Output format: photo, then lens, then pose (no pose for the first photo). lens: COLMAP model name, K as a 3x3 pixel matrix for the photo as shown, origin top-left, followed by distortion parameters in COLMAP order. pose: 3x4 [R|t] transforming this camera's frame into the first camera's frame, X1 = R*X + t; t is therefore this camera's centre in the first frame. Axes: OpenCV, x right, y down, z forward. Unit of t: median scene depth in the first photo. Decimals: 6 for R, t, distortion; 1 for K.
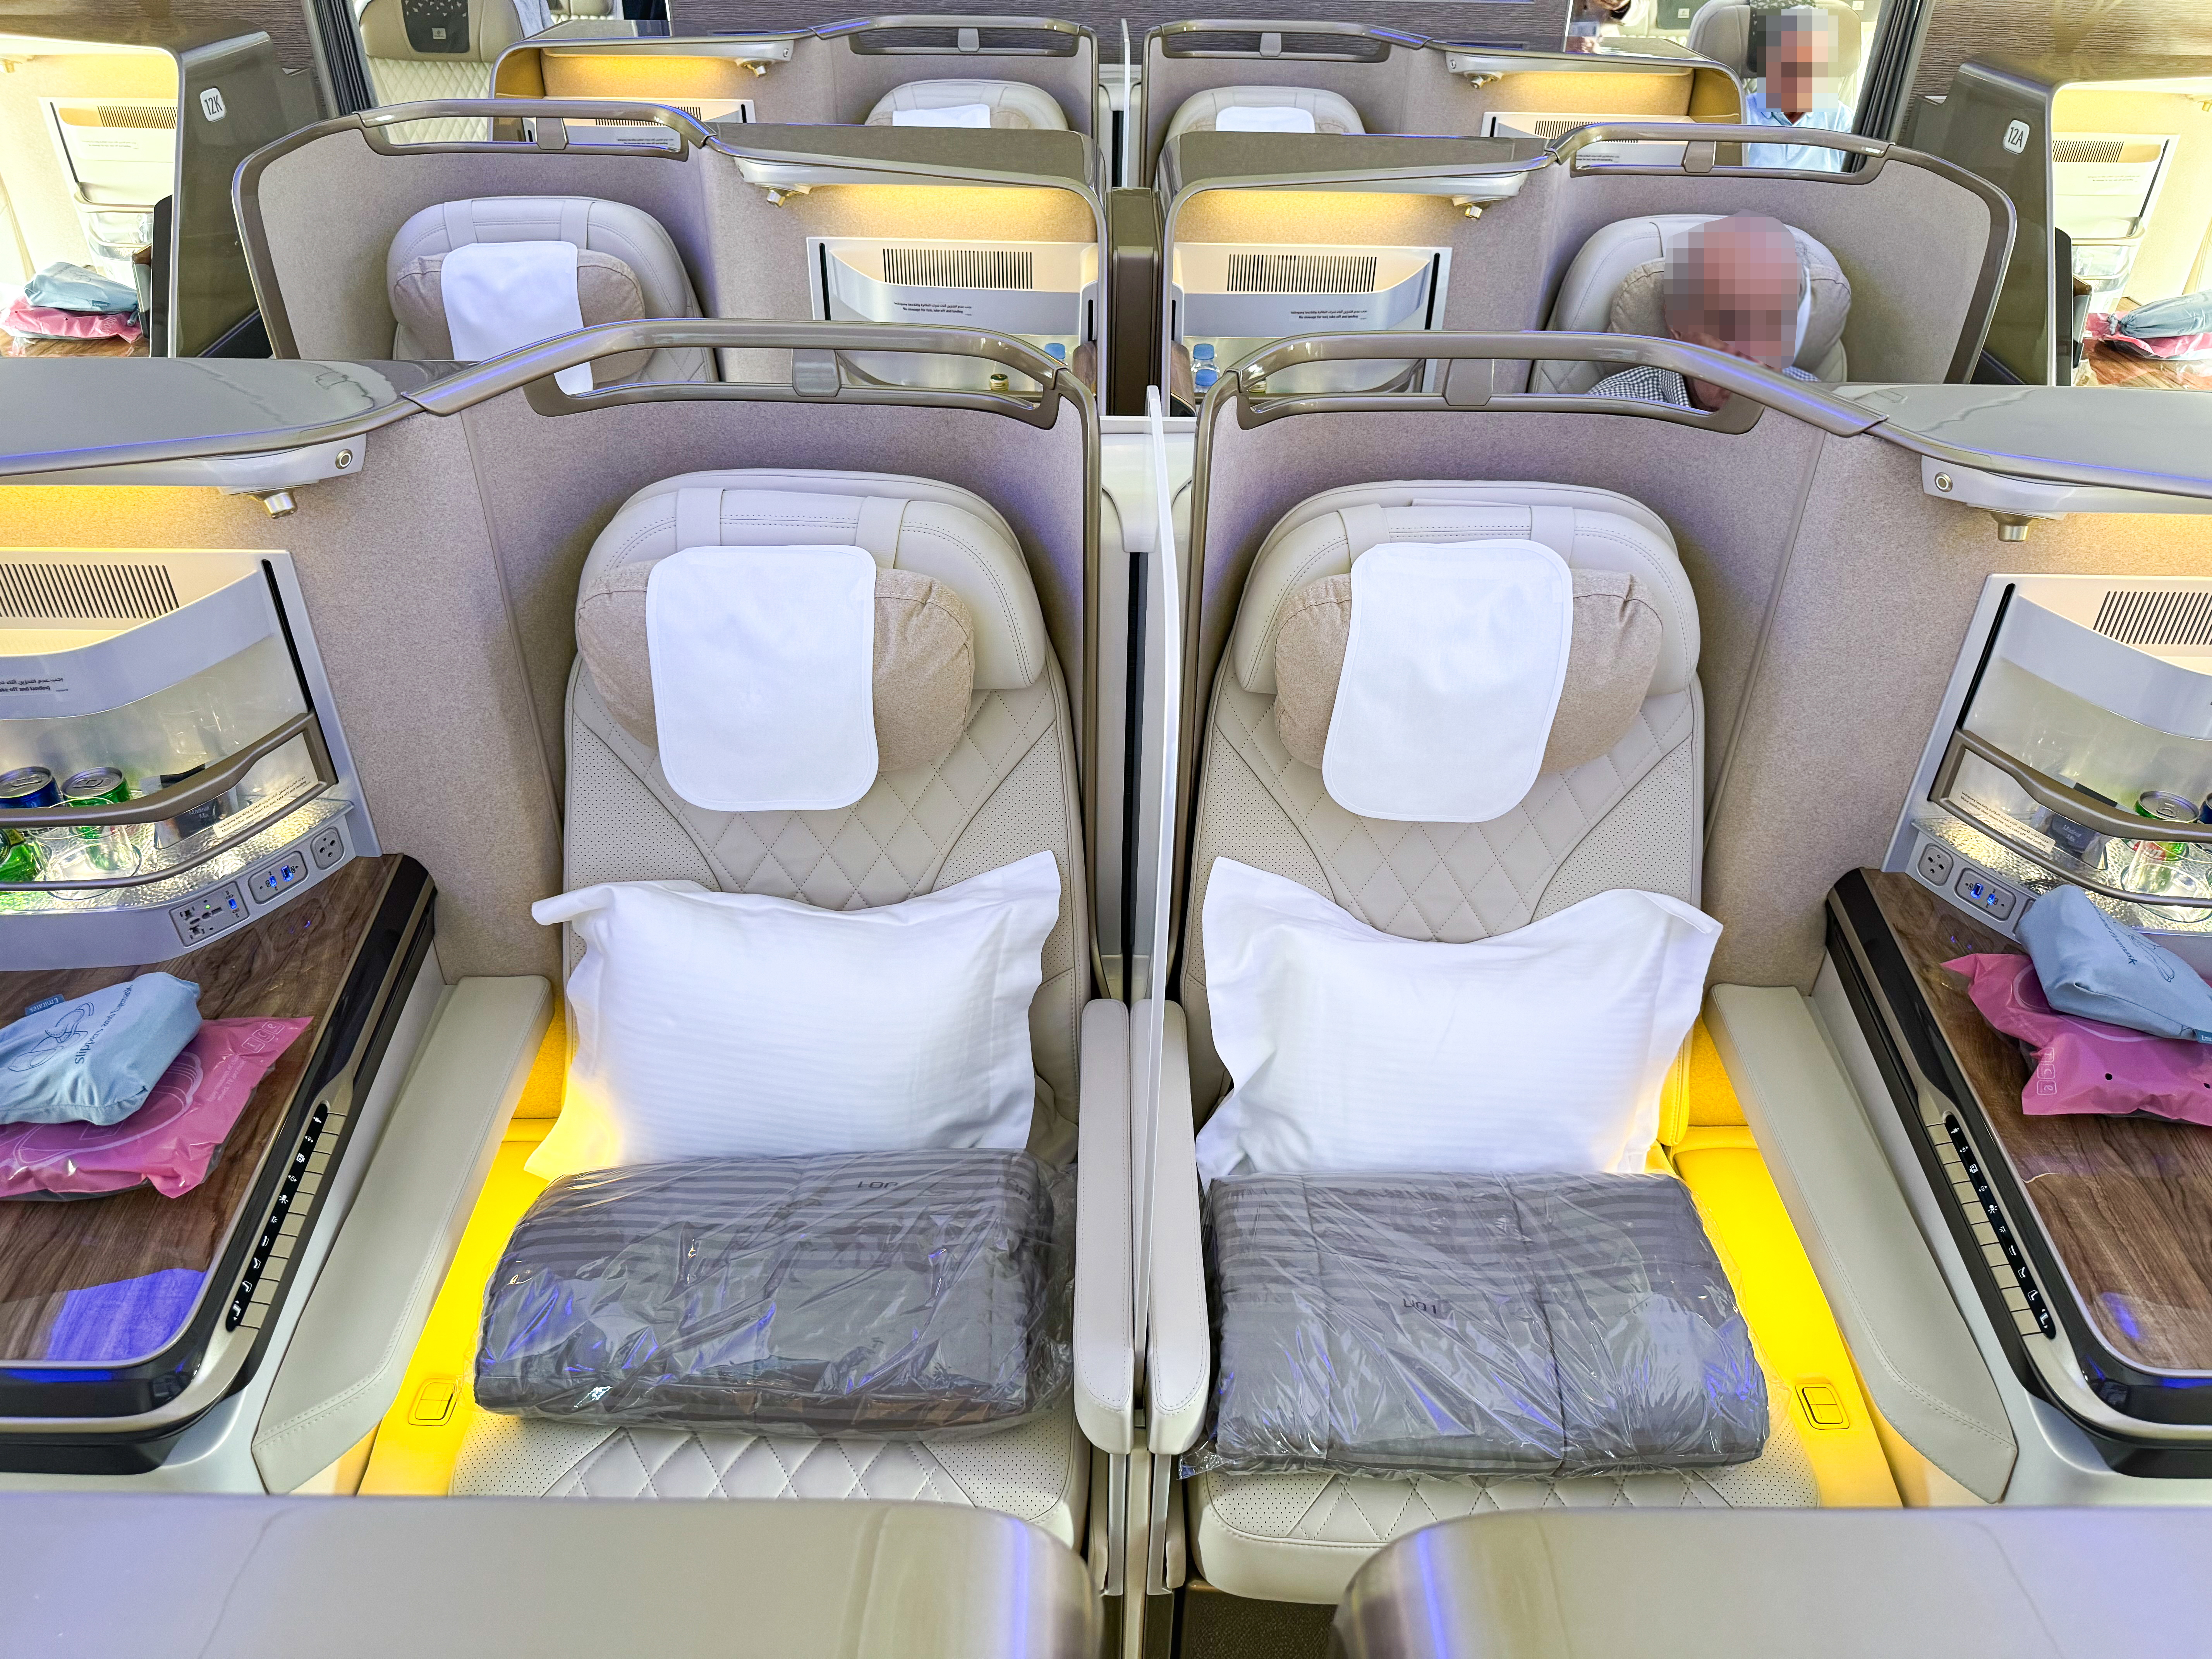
lens RADIAL K [[1562.0, 0, 1106.0], [0, 1562.0, 829.5], [0, 0, 1]] dist [0.083030, -0.141805]
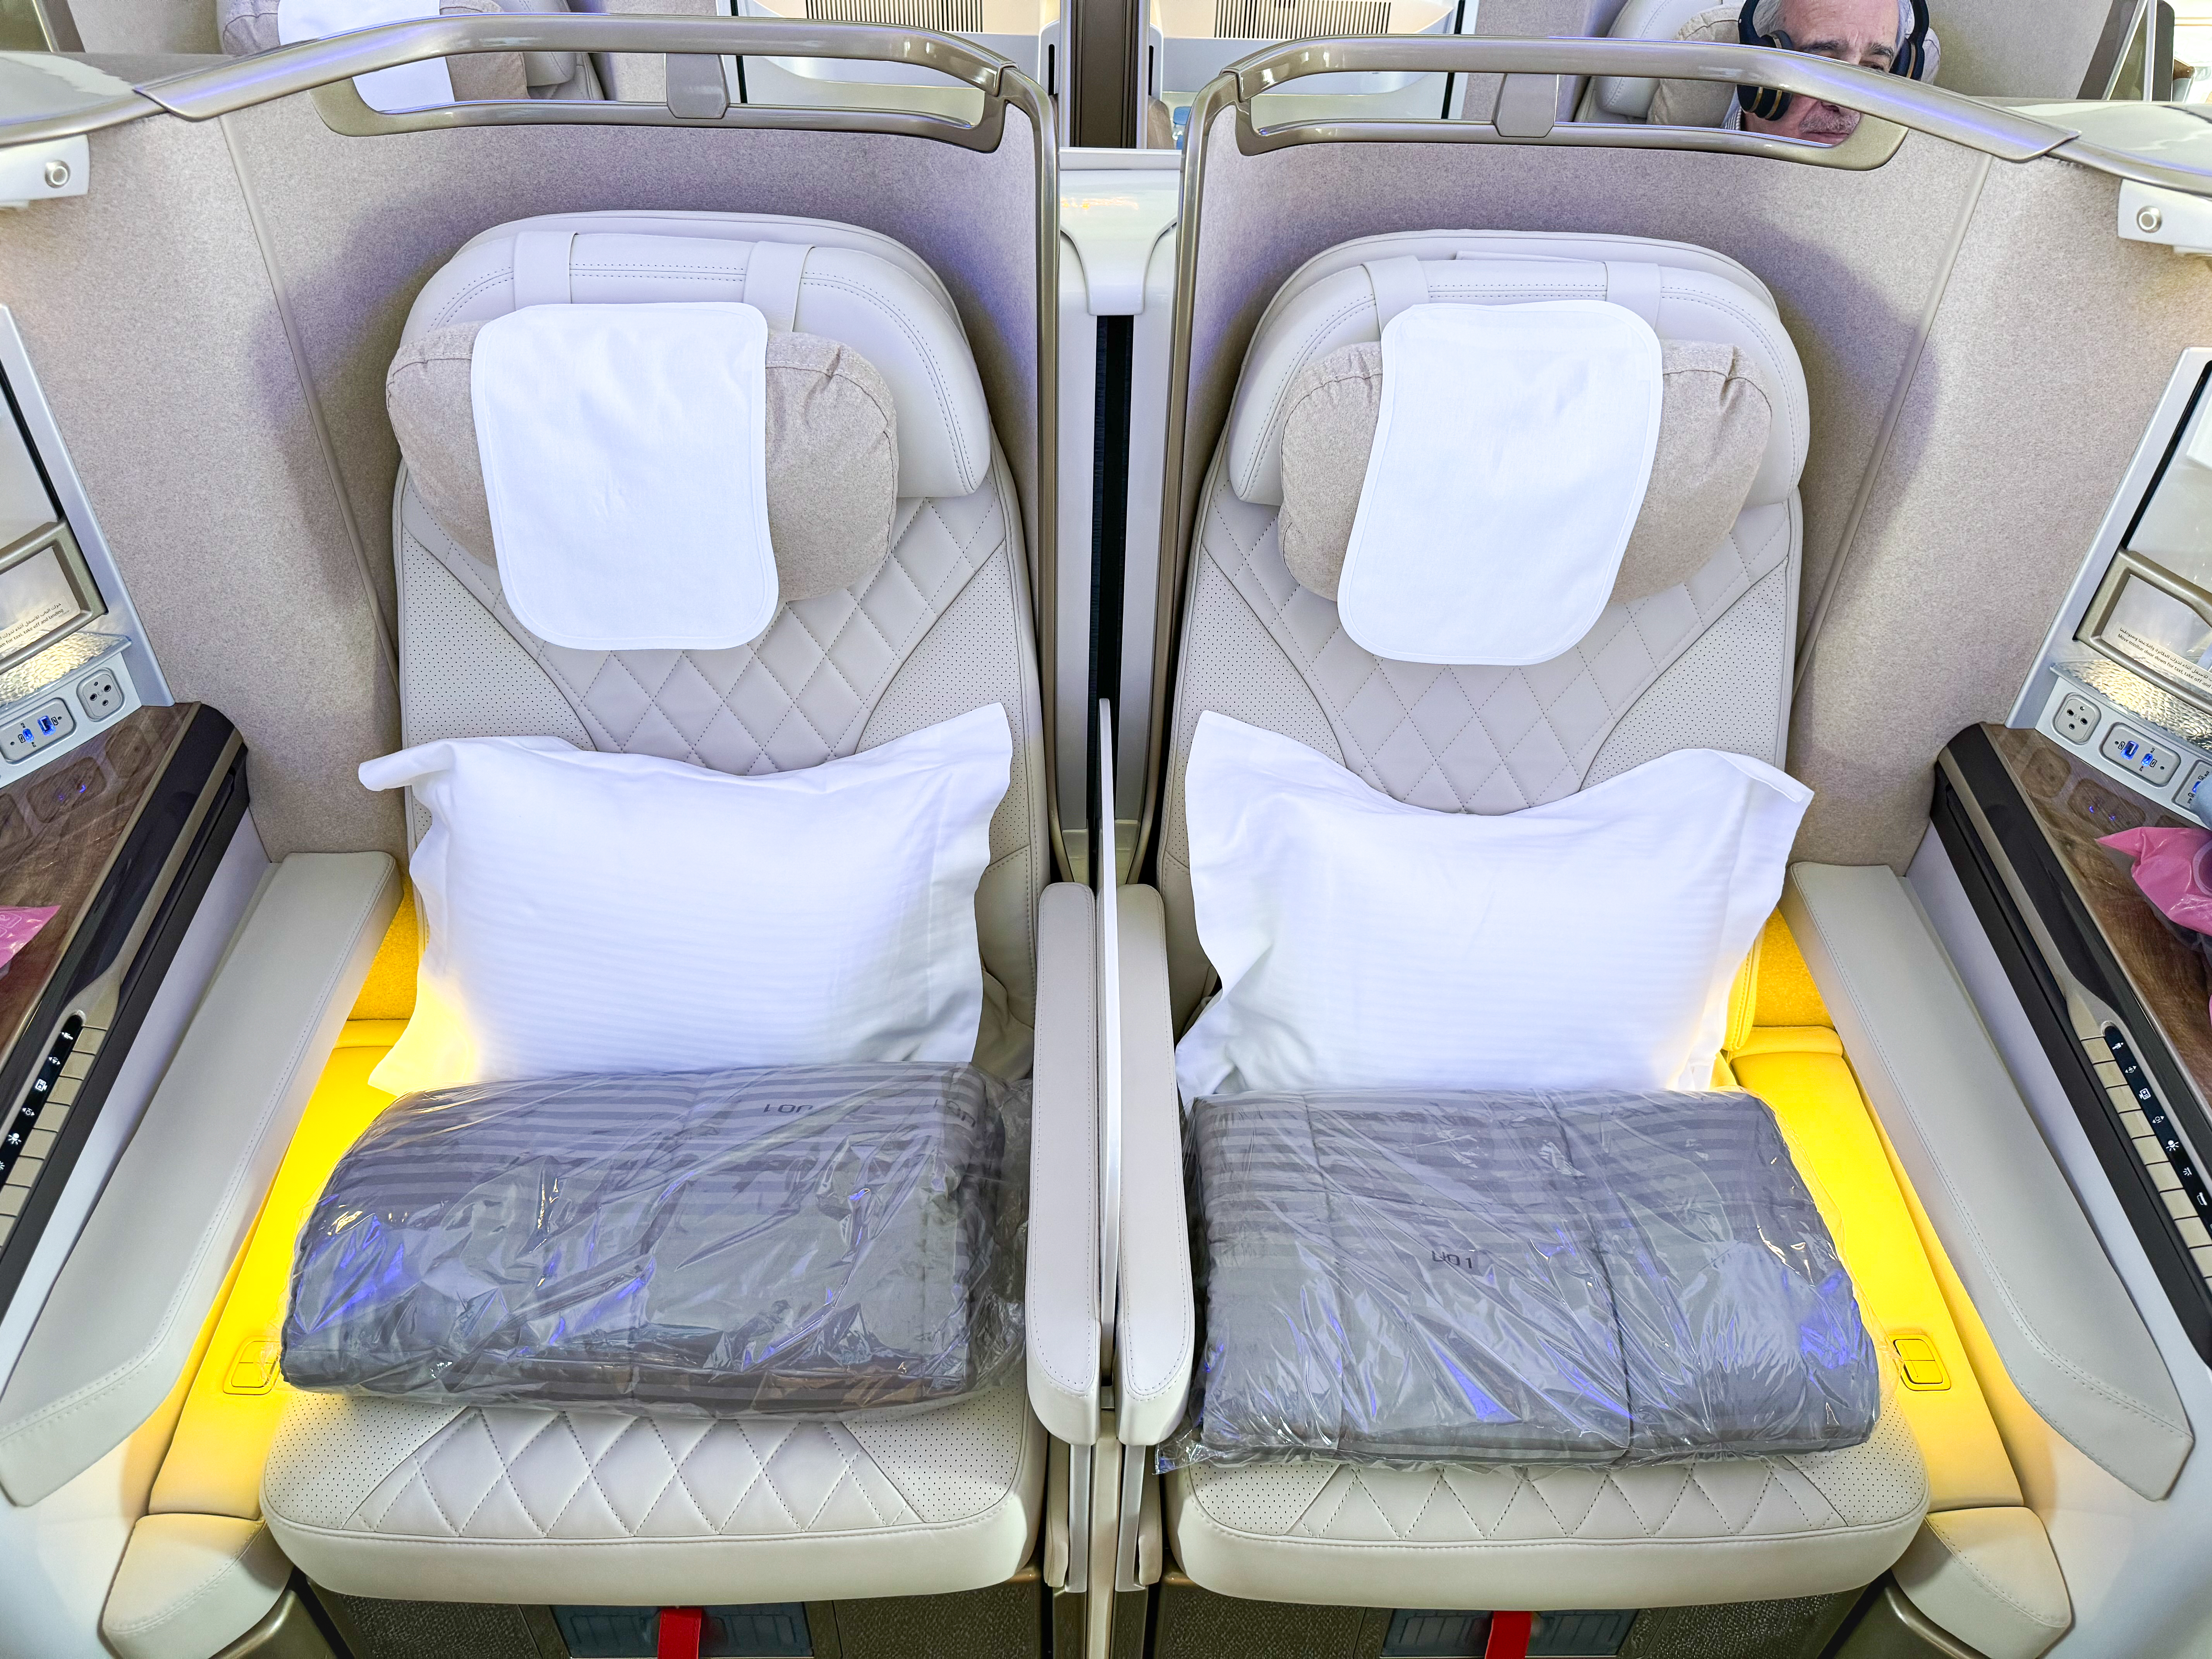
lens RADIAL K [[1569.7, 0, 1108.8], [0, 1569.7, 863.6], [0, 0, 1]] dist [0.082484, -0.135545]
pose [[0.999764, 0.000053, 0.021744, 0.003992], [-0.002290, 0.994694, 0.102850, 0.014302], [-0.021624, -0.102875, 0.994459, 0.193582]]
